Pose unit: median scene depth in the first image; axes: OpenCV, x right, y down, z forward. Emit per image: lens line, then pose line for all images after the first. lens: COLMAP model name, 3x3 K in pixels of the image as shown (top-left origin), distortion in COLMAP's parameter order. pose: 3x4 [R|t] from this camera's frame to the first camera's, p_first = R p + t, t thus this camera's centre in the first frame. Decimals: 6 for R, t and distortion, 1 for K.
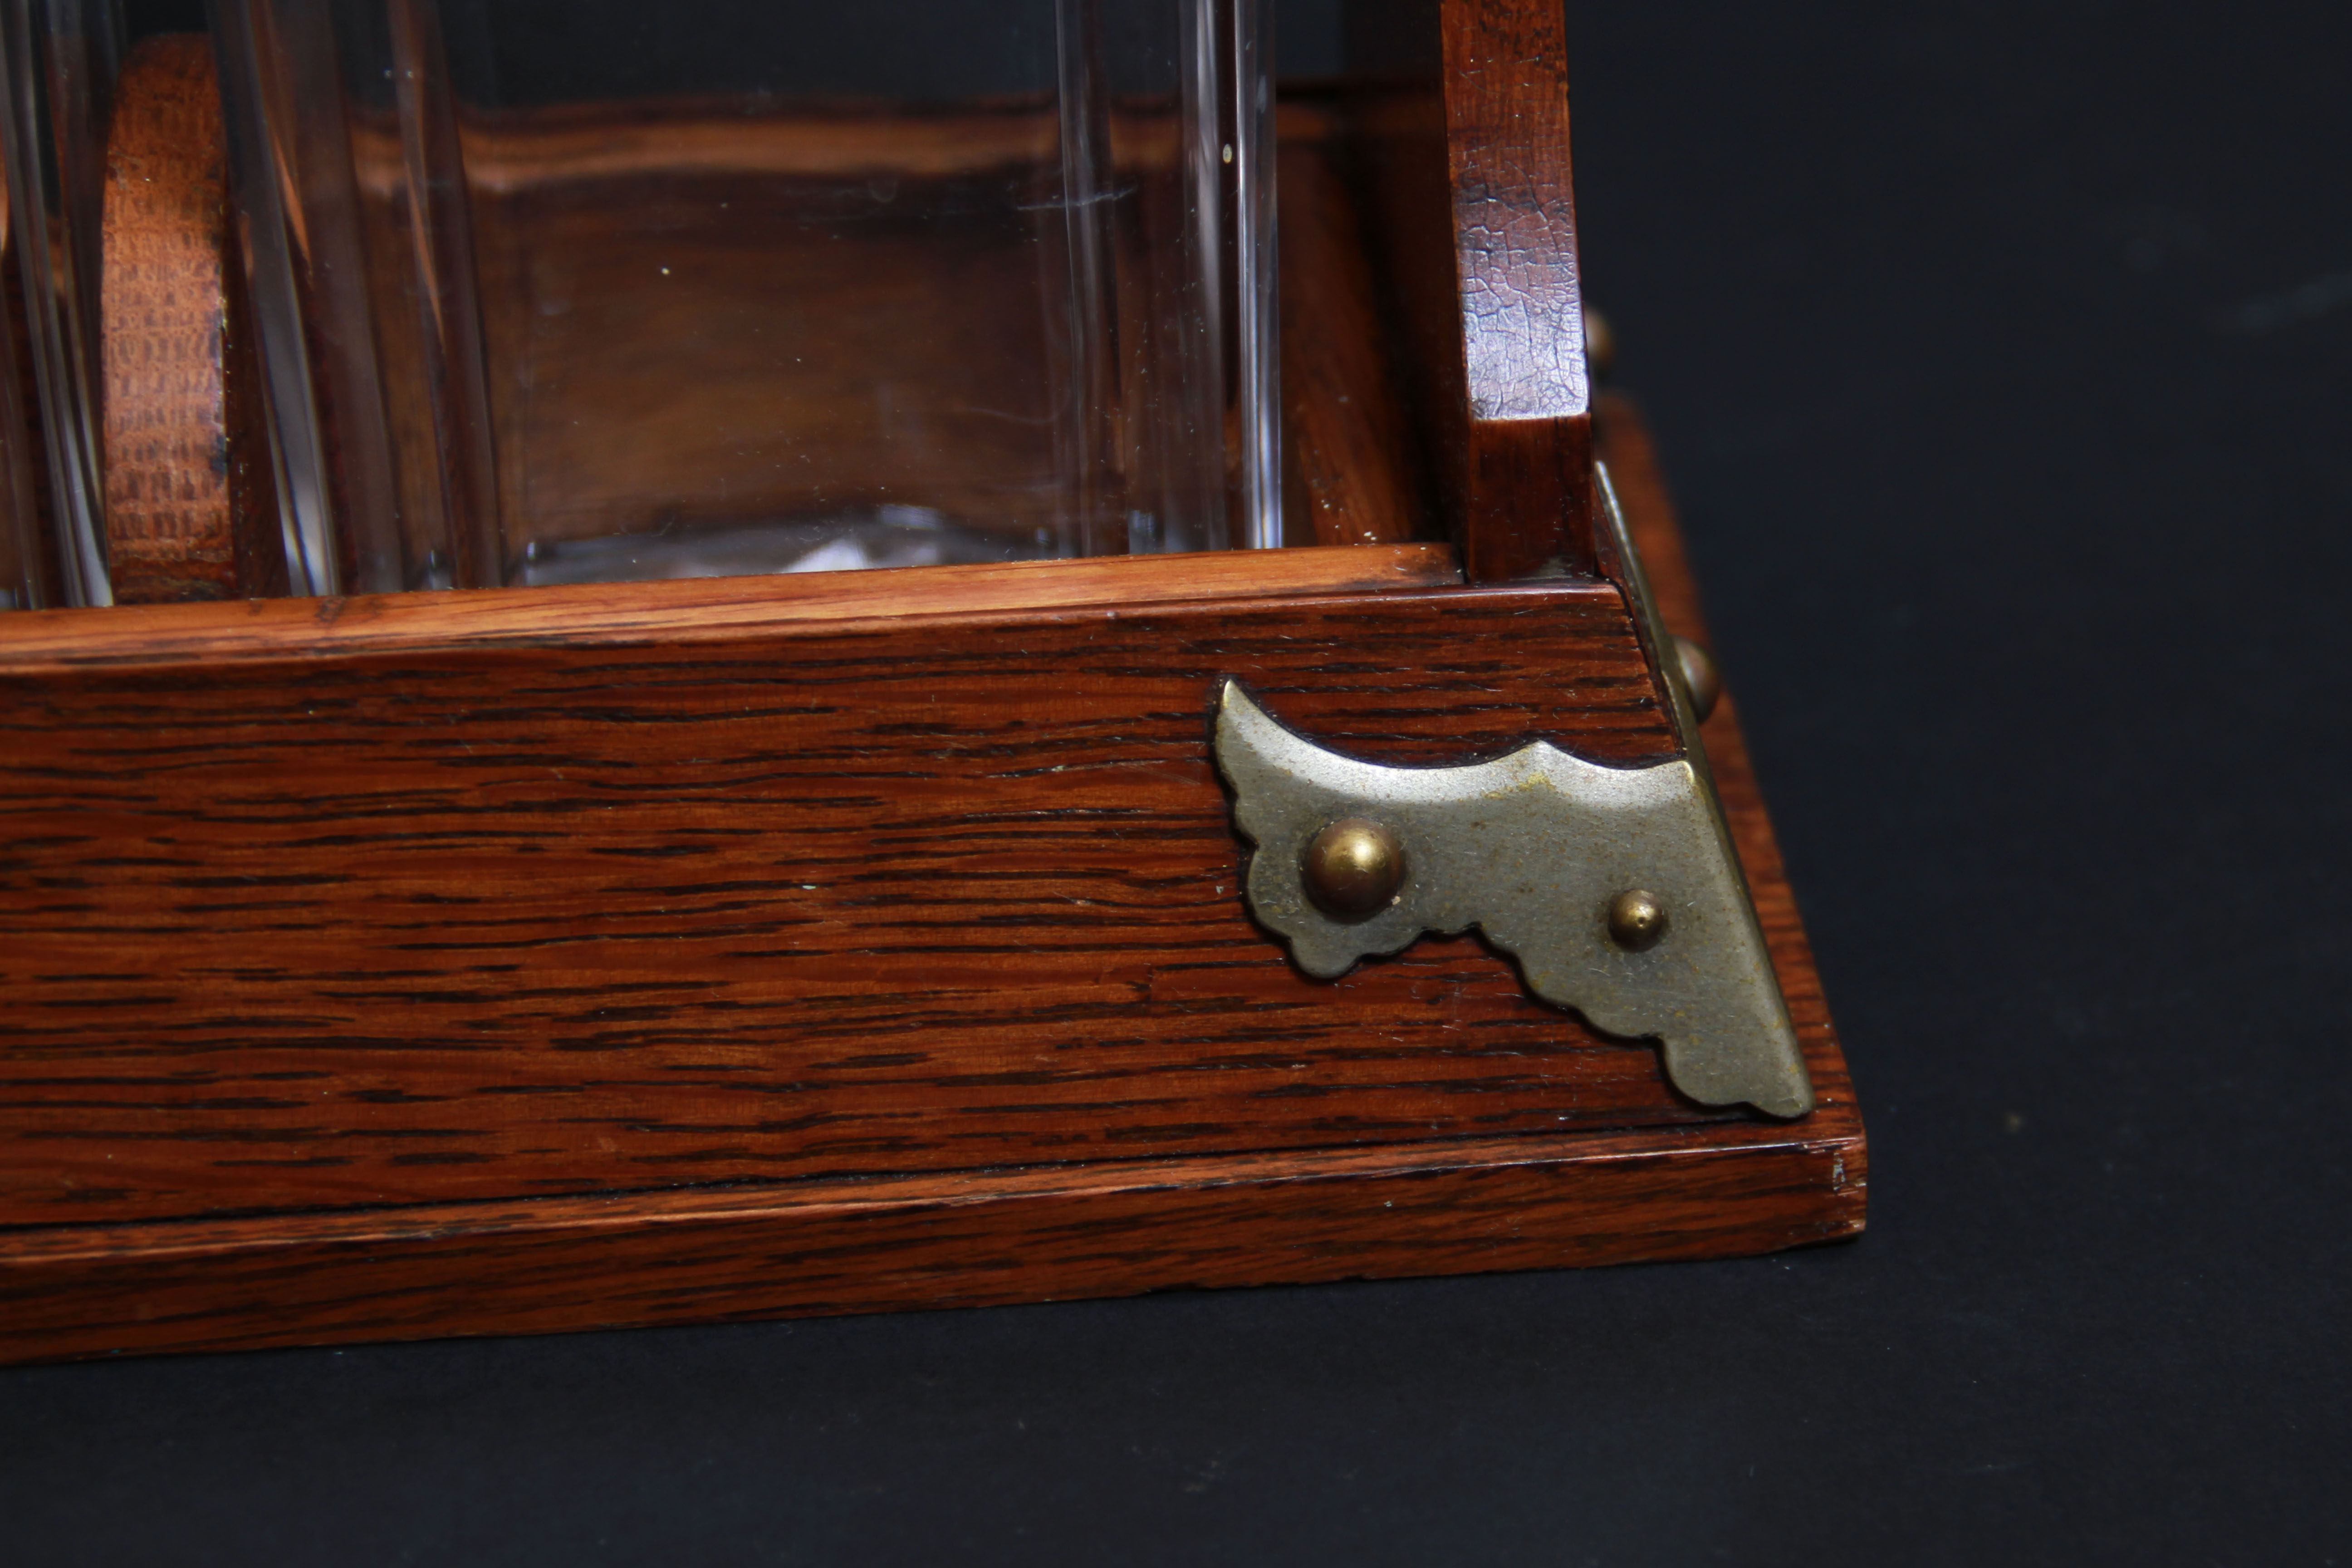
lens RADIAL K [[5369.5, 0, 1447.4], [0, 5369.5, 844.7], [0, 0, 1]] dist [0.100757, 0.000000]
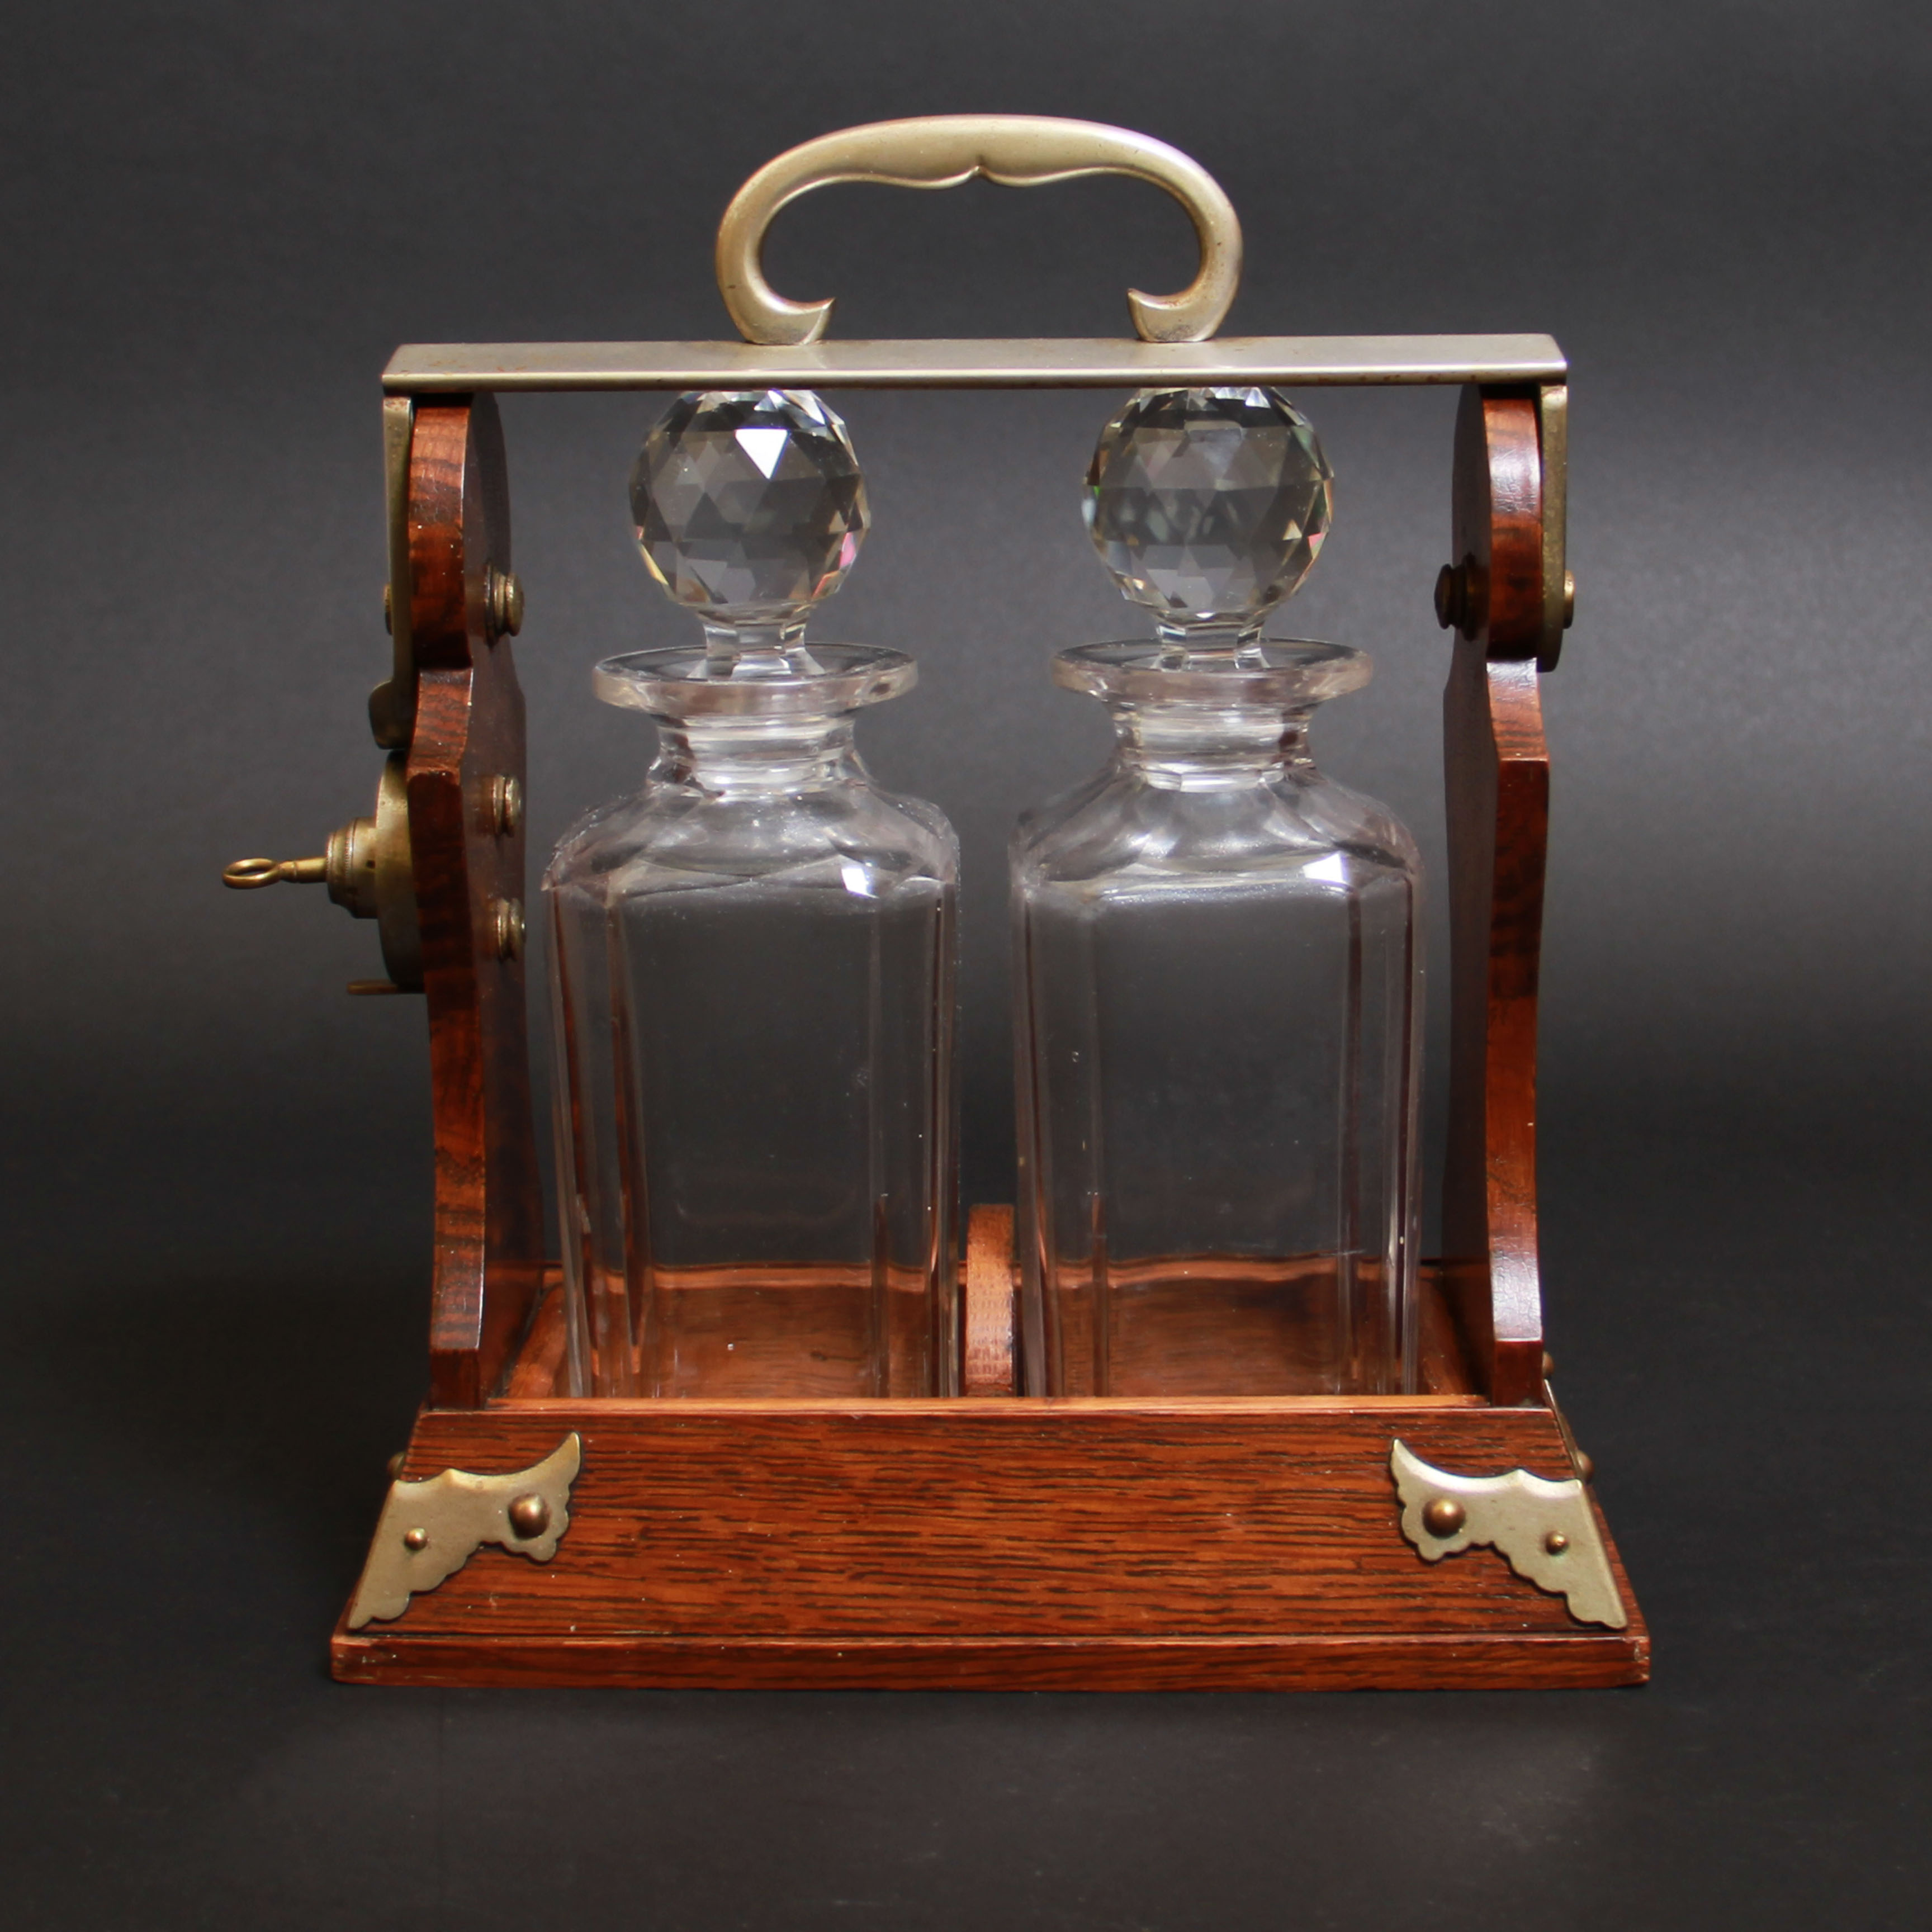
lens RADIAL K [[3663.0, 0, 984.9], [0, 3663.0, 960.8], [0, 0, 1]] dist [-0.211889, 0.000000]
pose [[0.990928, 0.013906, -0.133671, -0.006808], [-0.055318, 0.948670, -0.311393, 0.299747], [0.122479, 0.315963, 0.940833, -0.708785]]
